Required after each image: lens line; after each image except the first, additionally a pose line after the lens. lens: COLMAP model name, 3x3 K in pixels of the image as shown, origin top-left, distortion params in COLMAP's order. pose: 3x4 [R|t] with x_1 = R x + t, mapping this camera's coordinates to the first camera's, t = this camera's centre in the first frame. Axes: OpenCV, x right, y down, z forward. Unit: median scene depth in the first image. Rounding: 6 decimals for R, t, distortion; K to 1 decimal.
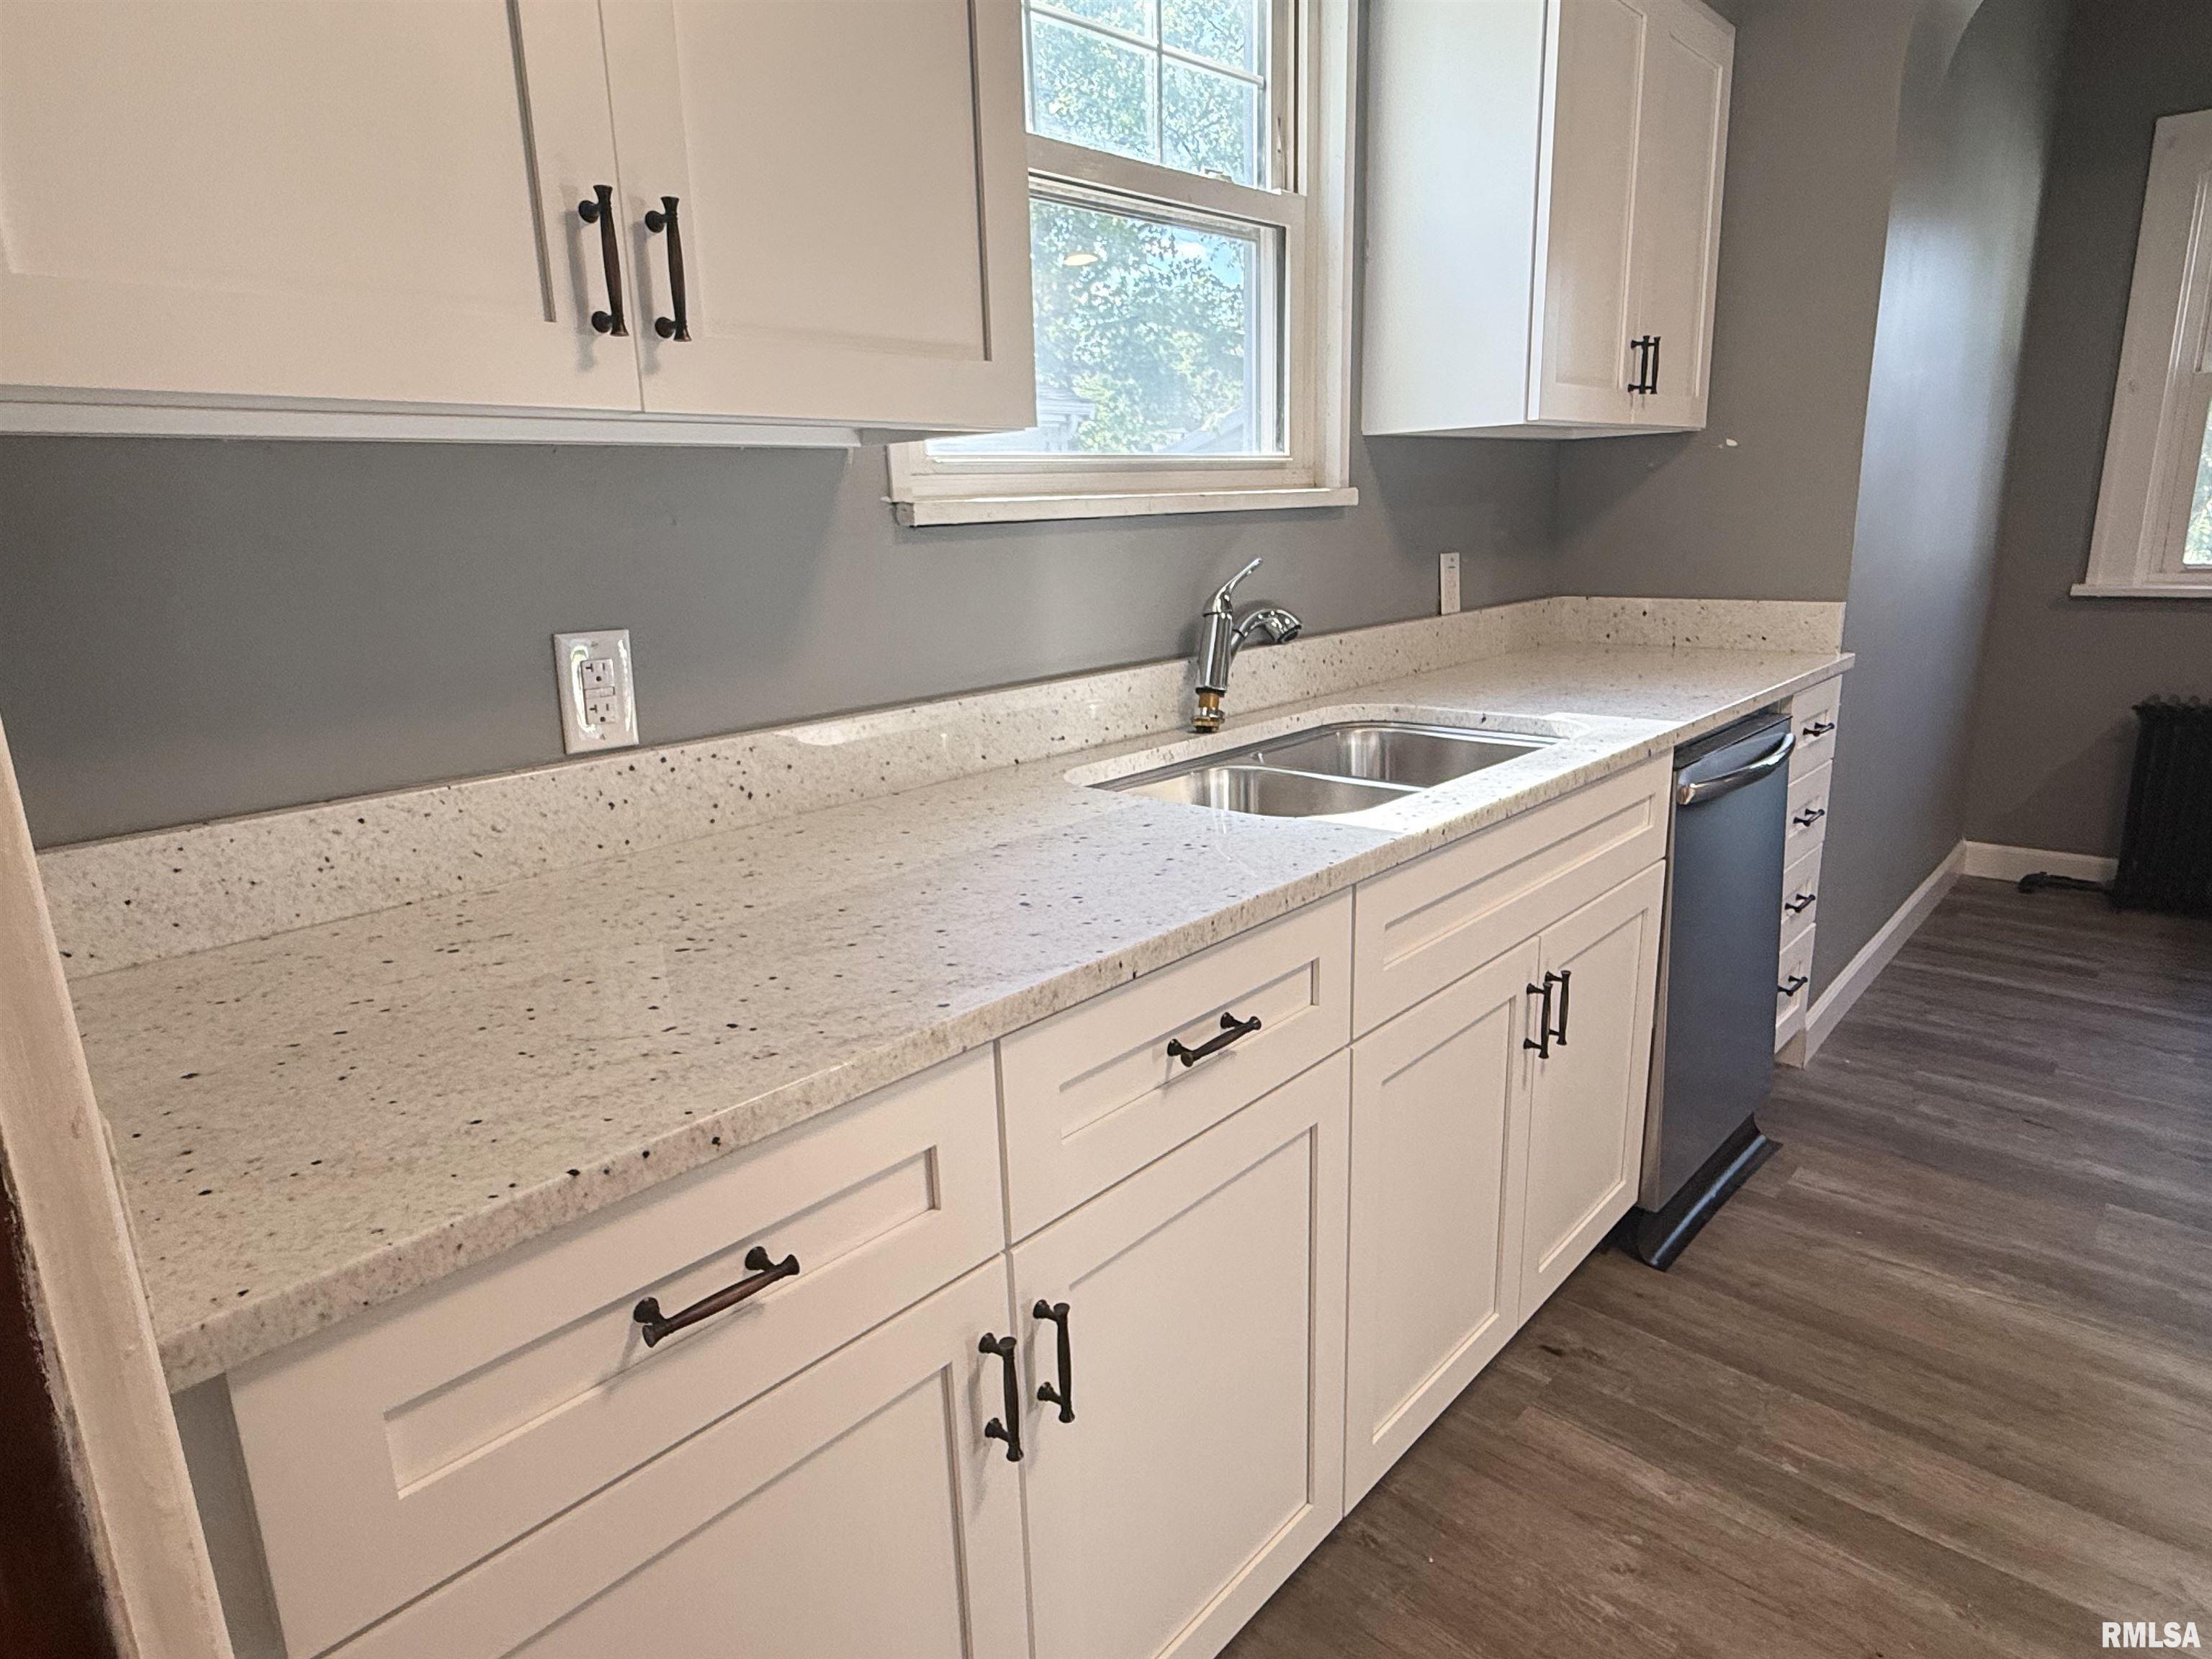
lens RADIAL K [[1280.0, 0, 1082.7], [0, 1280.0, 827.1], [0, 0, 1]] dist [0.002447, -0.004357]
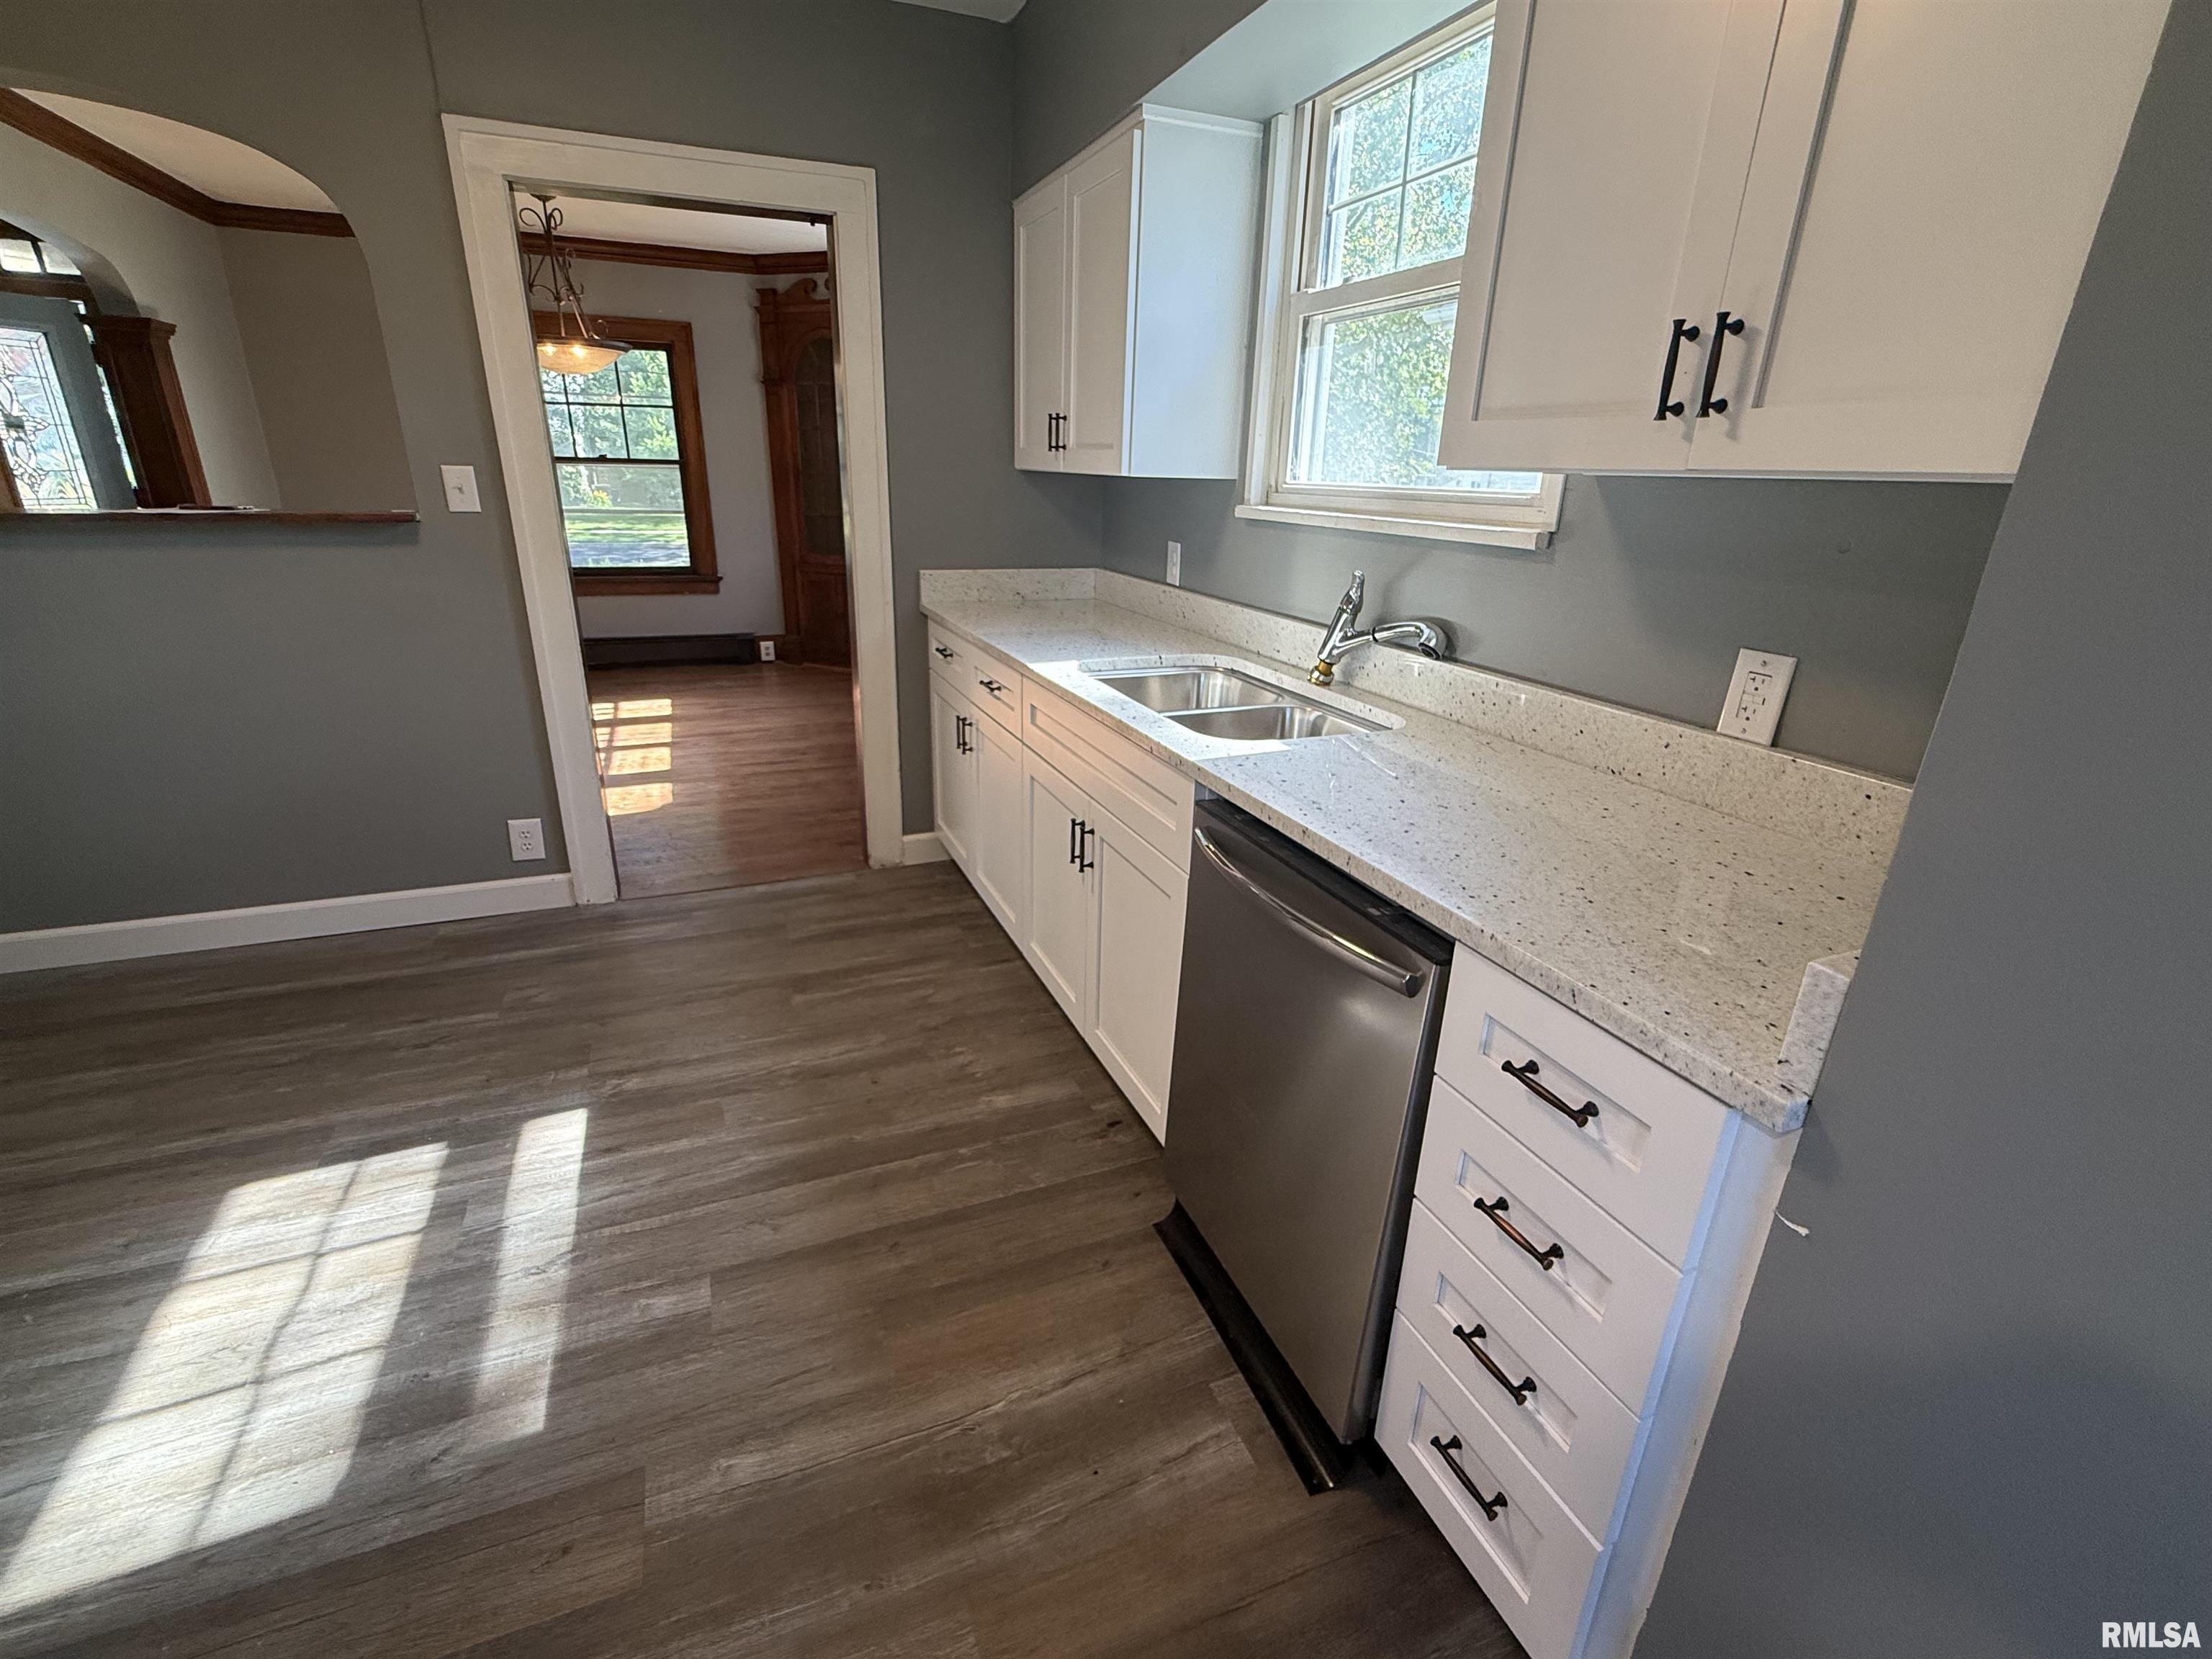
lens RADIAL K [[990.7, 0, 1101.8], [0, 990.7, 829.8], [0, 0, 1]] dist [0.000045, 0.000488]
pose [[-0.412838, 0.336977, -0.846174, 1.224665], [-0.232312, 0.859354, 0.455568, -0.393067], [0.880679, 0.384652, -0.276490, 1.177758]]
